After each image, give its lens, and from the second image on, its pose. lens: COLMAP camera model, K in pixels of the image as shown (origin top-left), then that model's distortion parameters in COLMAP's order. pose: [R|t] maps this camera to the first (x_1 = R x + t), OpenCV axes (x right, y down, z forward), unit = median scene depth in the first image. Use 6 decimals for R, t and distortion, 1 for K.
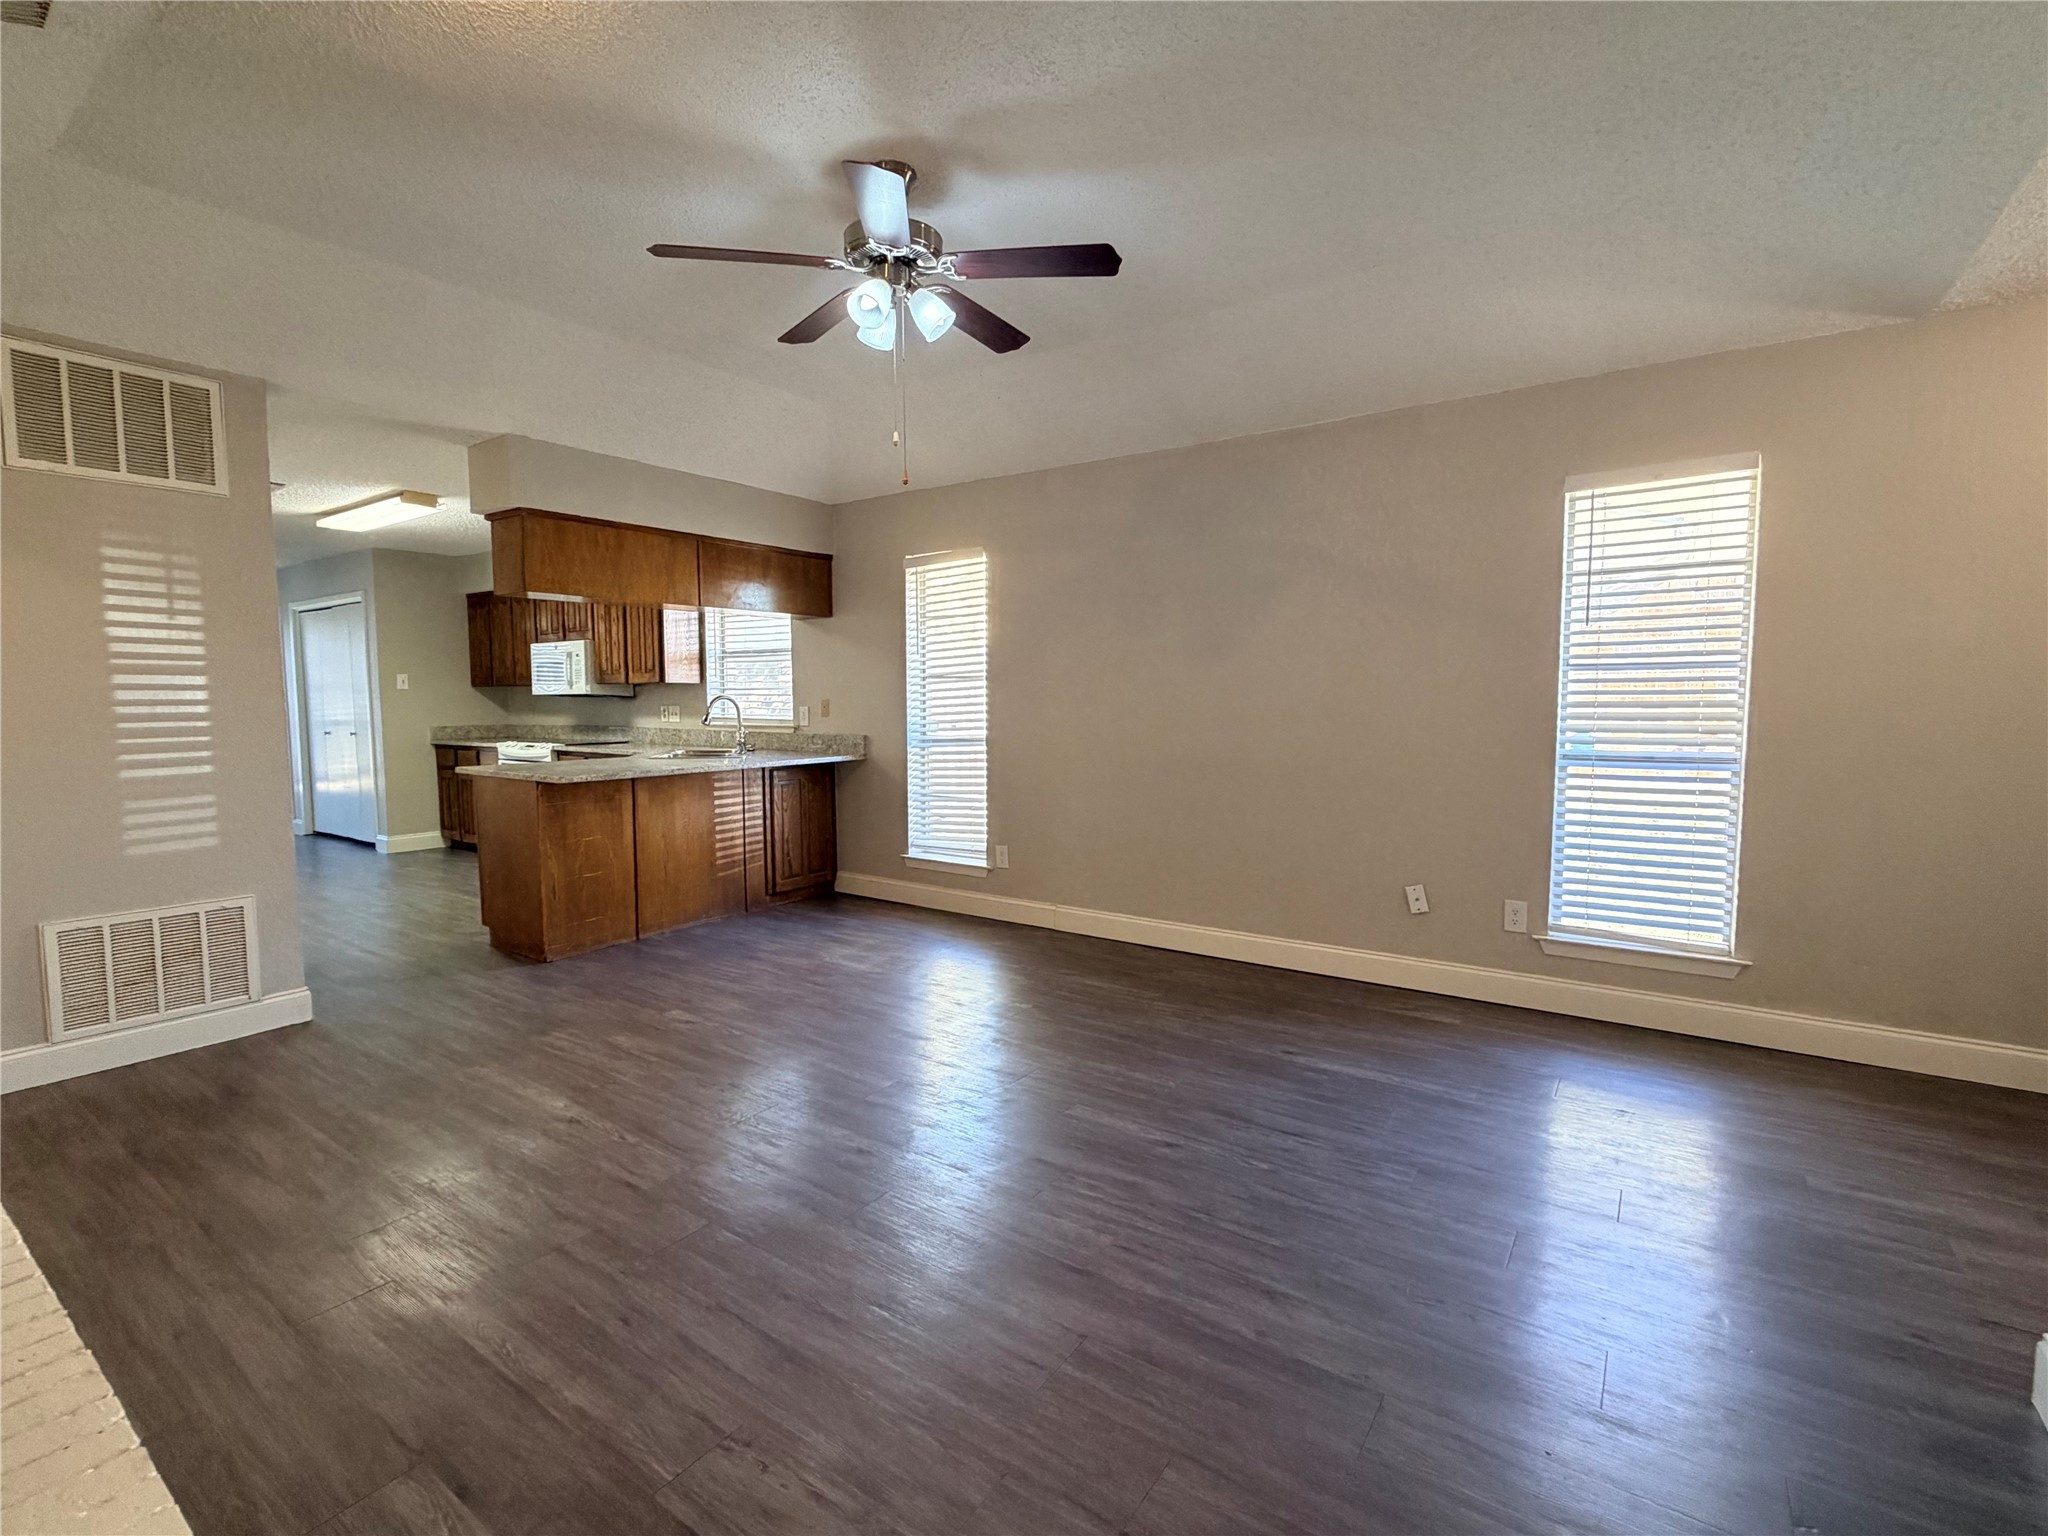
lens RADIAL K [[932.2, 0, 1024.0], [0, 932.2, 768.0], [0, 0, 1]] dist [0.002089, -0.000347]
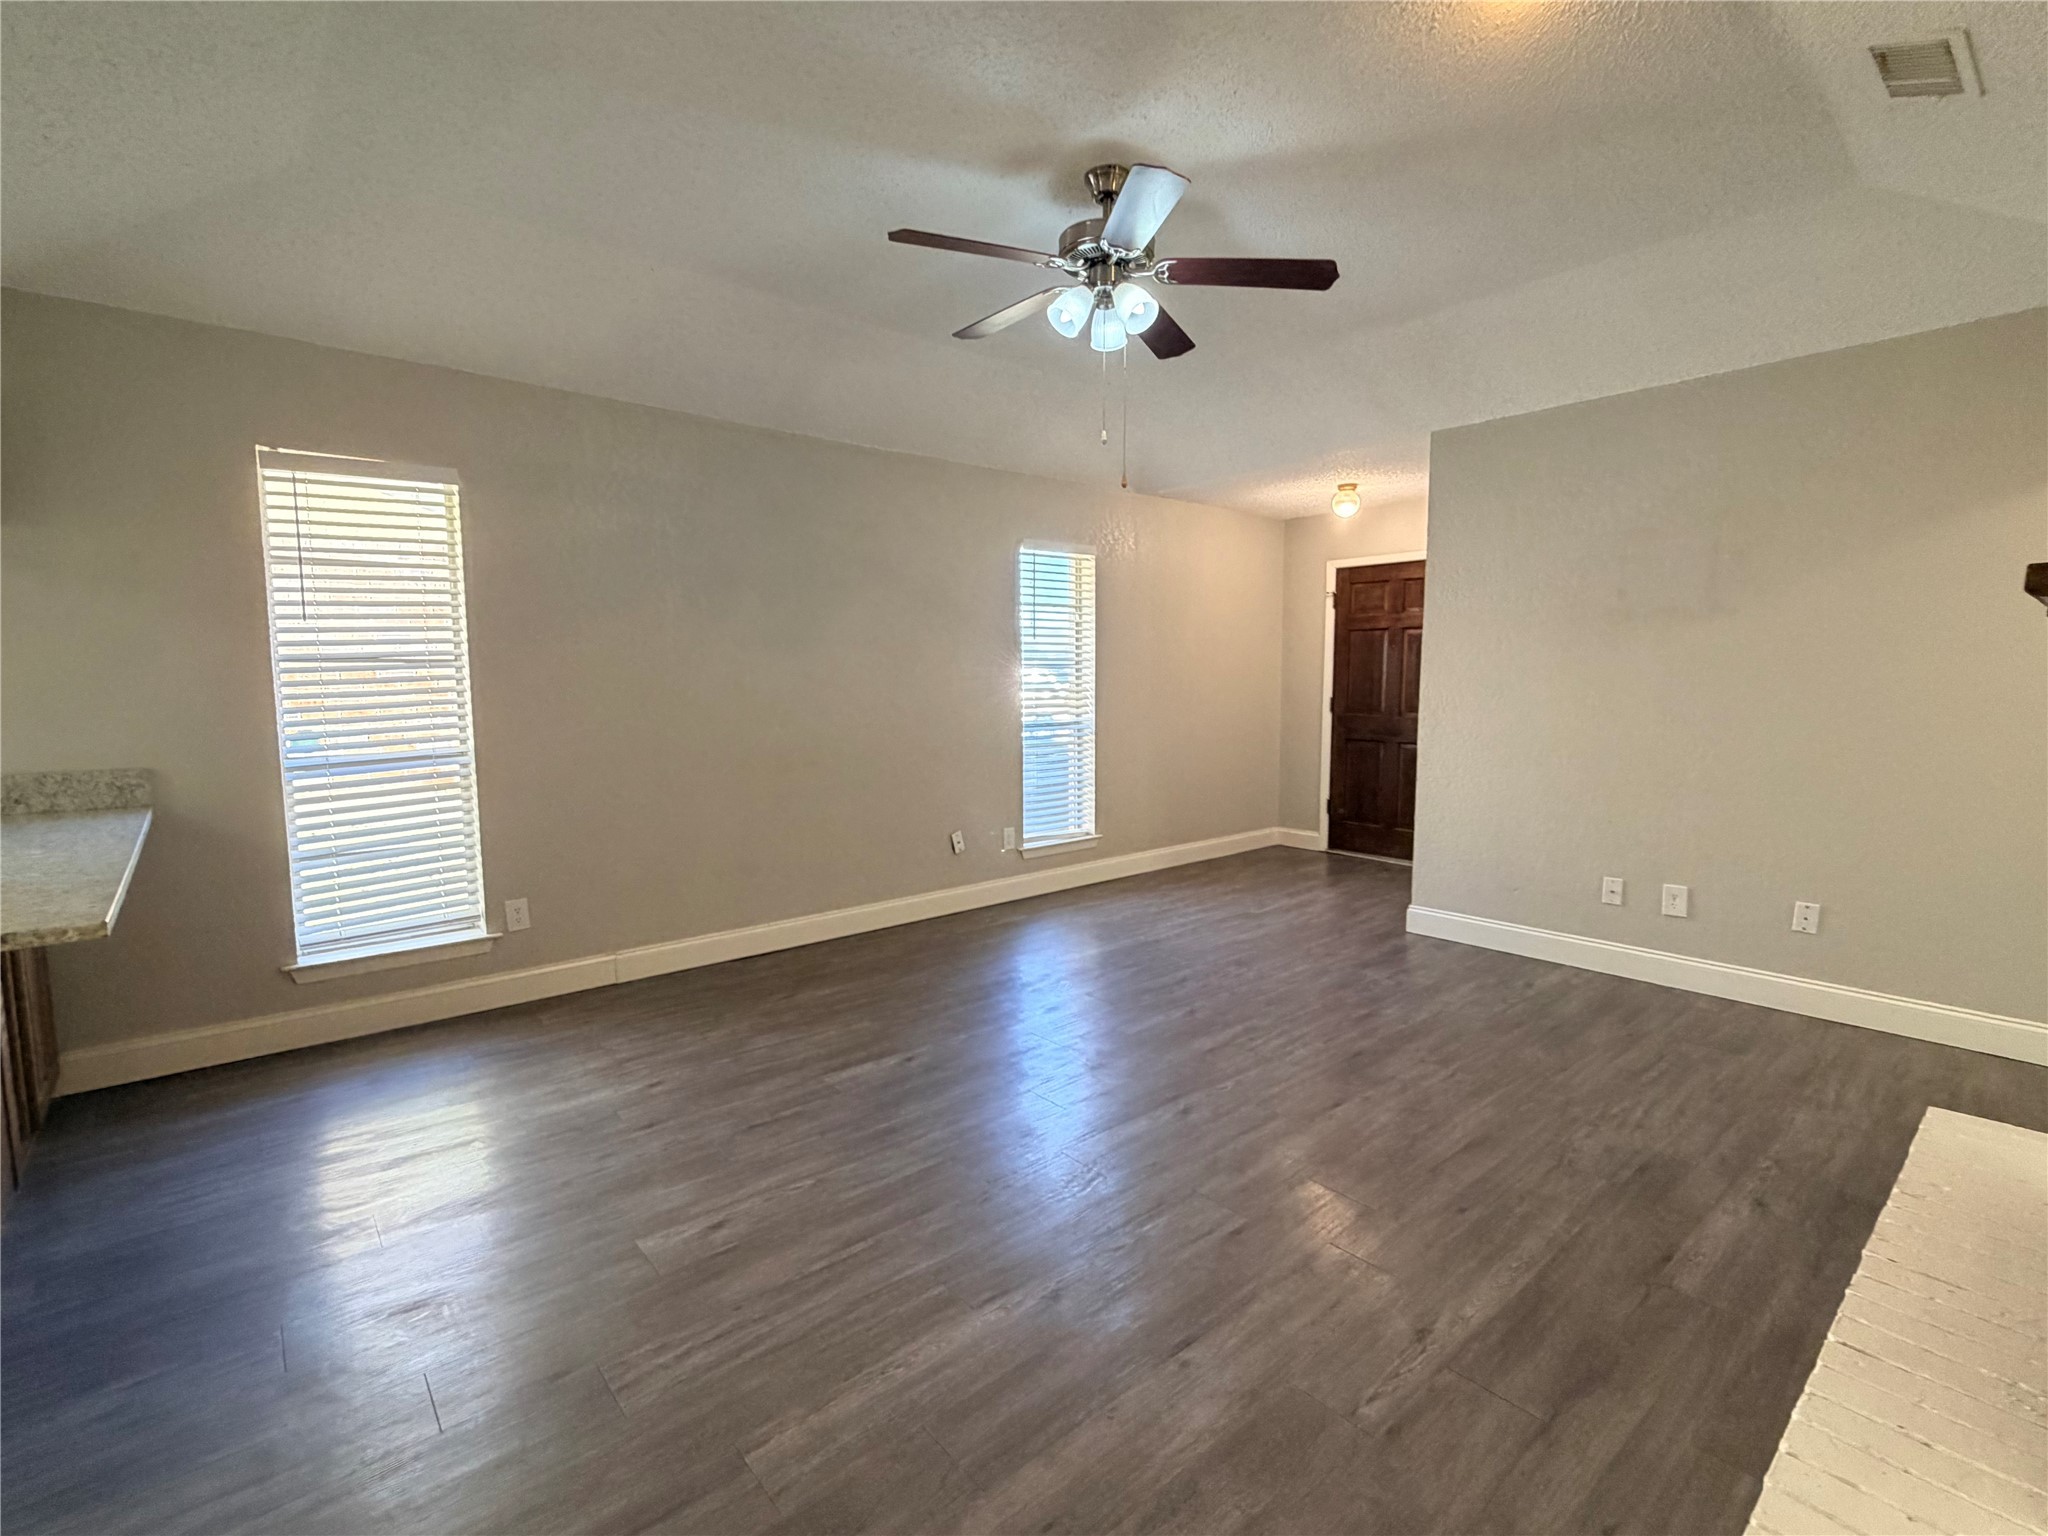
lens RADIAL K [[932.2, 0, 1024.0], [0, 932.2, 768.0], [0, 0, 1]] dist [0.002089, -0.000347]
pose [[0.243408, -0.092527, 0.965501, -0.957733], [0.077404, 0.994118, 0.075756, -0.063815], [-0.966830, 0.056294, 0.249138, 0.694347]]
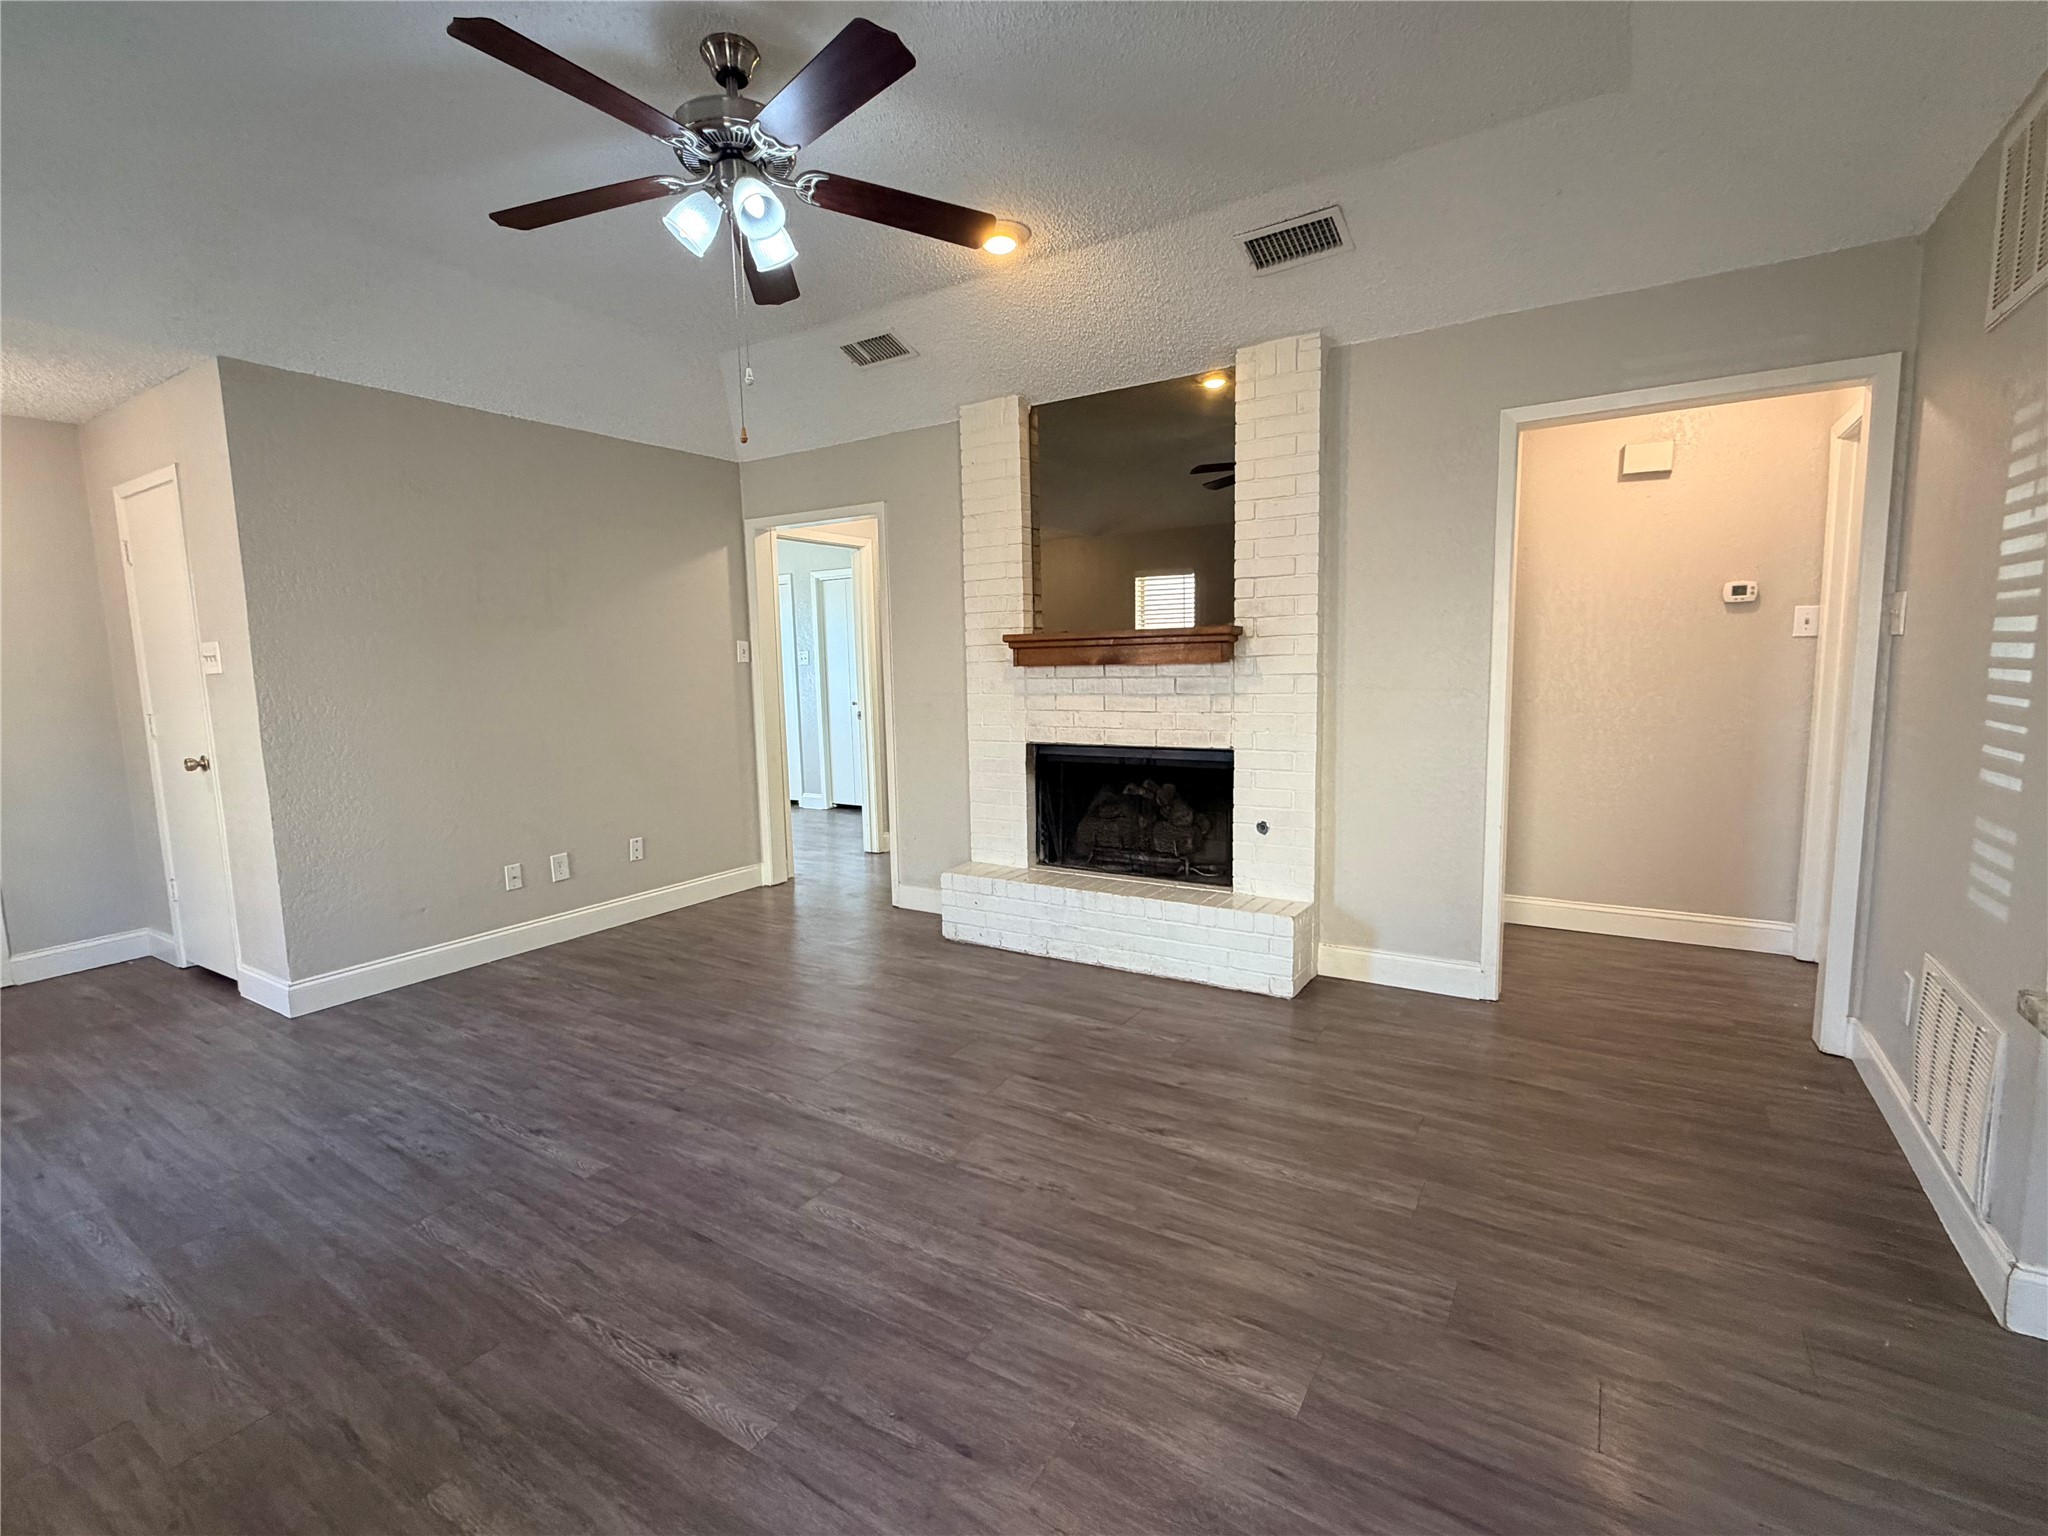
lens RADIAL K [[932.2, 0, 1024.0], [0, 932.2, 768.0], [0, 0, 1]] dist [0.002089, -0.000347]
pose [[-0.998458, 0.034327, -0.043618, -0.272154], [0.025320, 0.980987, 0.192413, -0.133663], [0.049394, 0.191012, -0.980344, 1.545043]]
